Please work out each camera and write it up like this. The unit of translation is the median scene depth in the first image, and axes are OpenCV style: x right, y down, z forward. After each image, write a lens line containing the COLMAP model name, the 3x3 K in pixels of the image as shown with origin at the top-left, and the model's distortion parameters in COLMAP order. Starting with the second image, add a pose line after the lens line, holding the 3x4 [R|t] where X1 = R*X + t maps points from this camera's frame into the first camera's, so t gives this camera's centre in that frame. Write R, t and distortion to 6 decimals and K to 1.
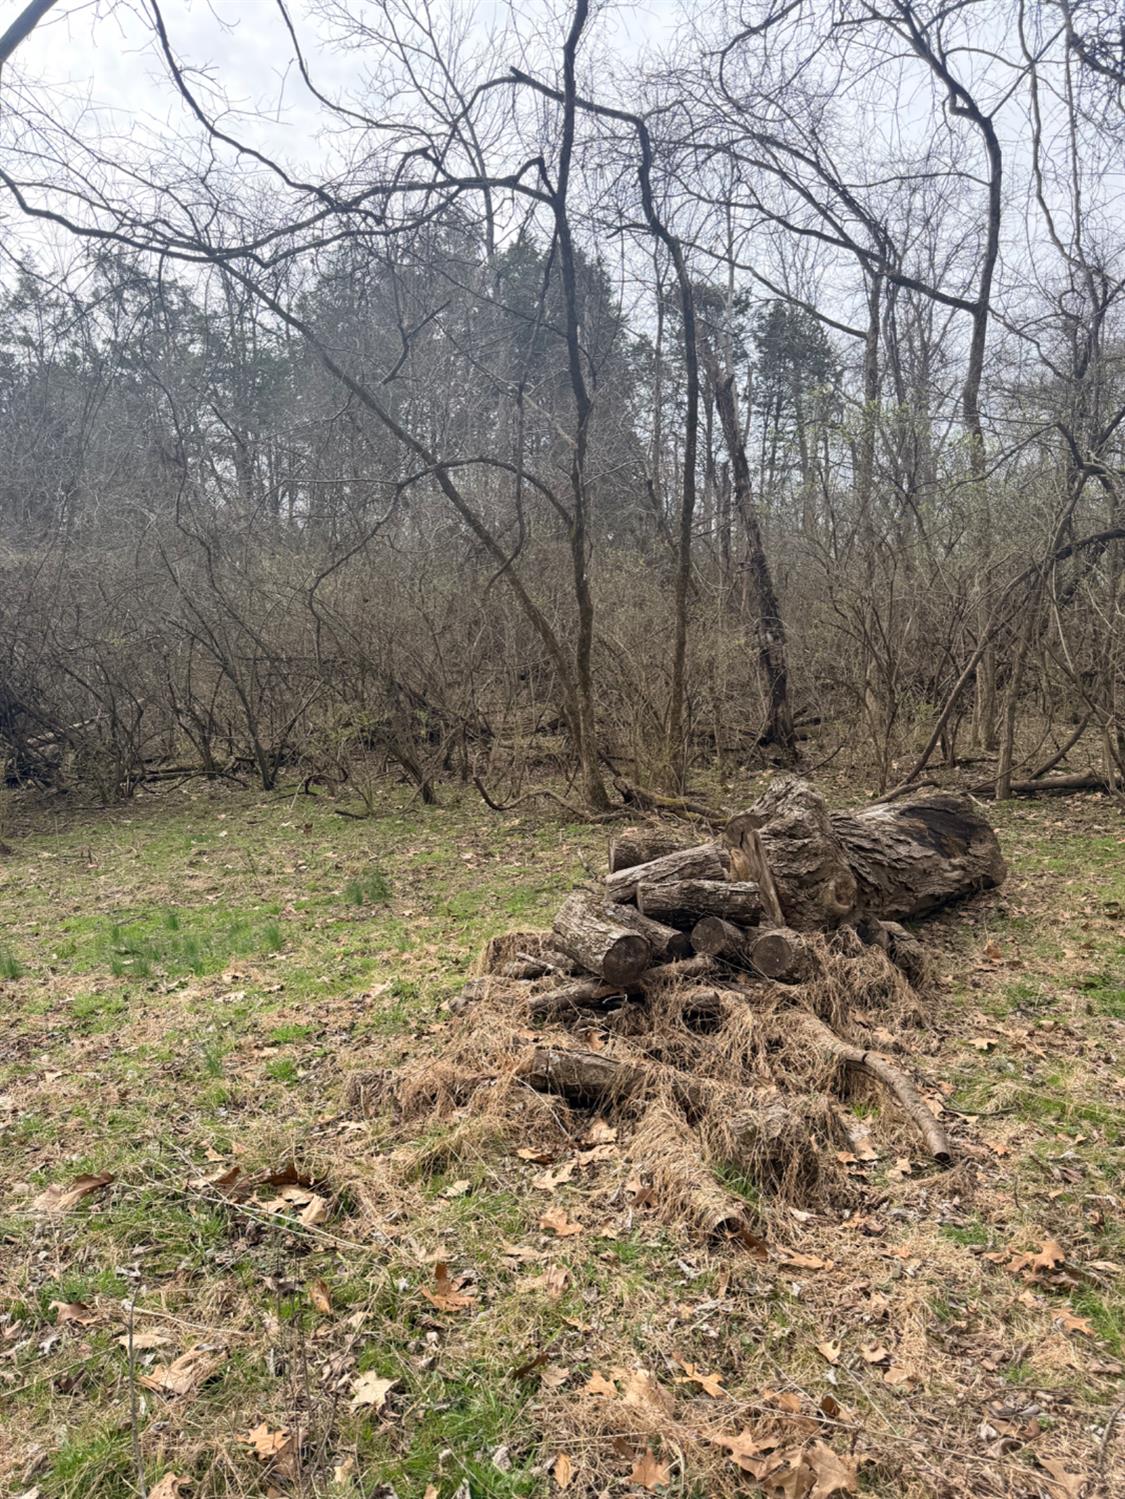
lens RADIAL K [[1069.3, 0, 564.1], [0, 1069.3, 735.1], [0, 0, 1]] dist [0.047985, -0.061486]
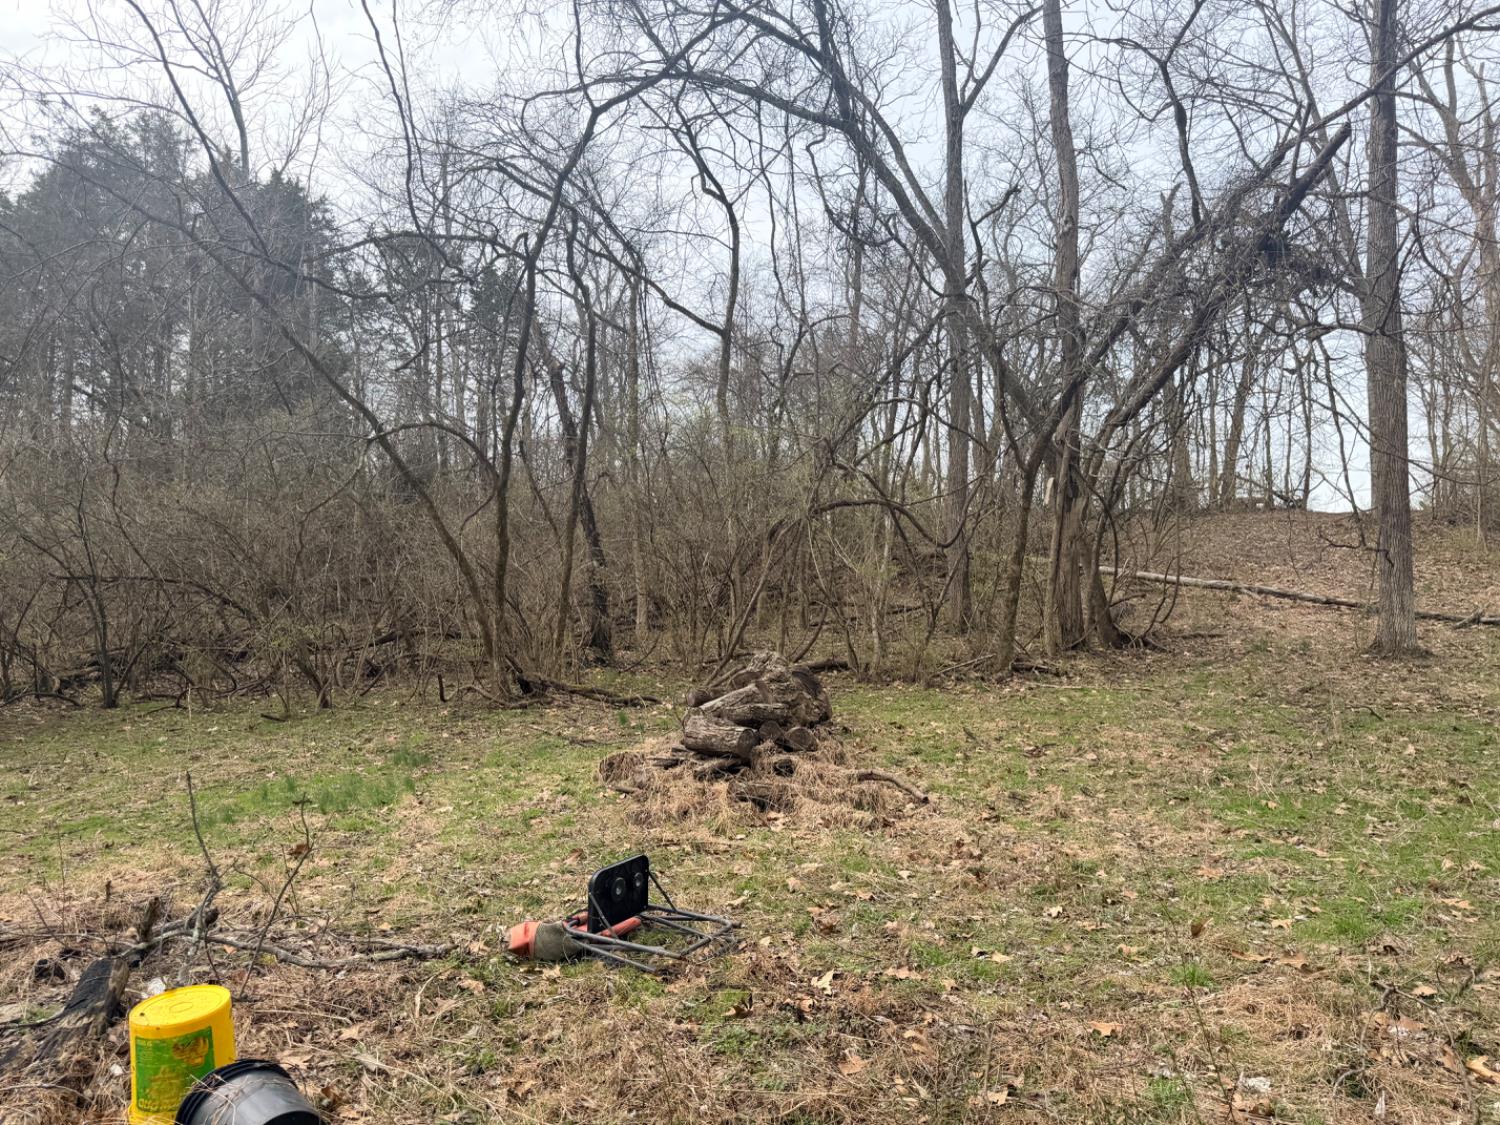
lens RADIAL K [[1070.0, 0, 759.4], [0, 1070.0, 562.5], [0, 0, 1]] dist [0.047985, -0.061486]
pose [[0.870019, 0.011799, 0.492877, -0.267249], [0.031036, 0.996420, -0.078637, 0.014001], [-0.492041, 0.083713, 0.866538, -0.208239]]
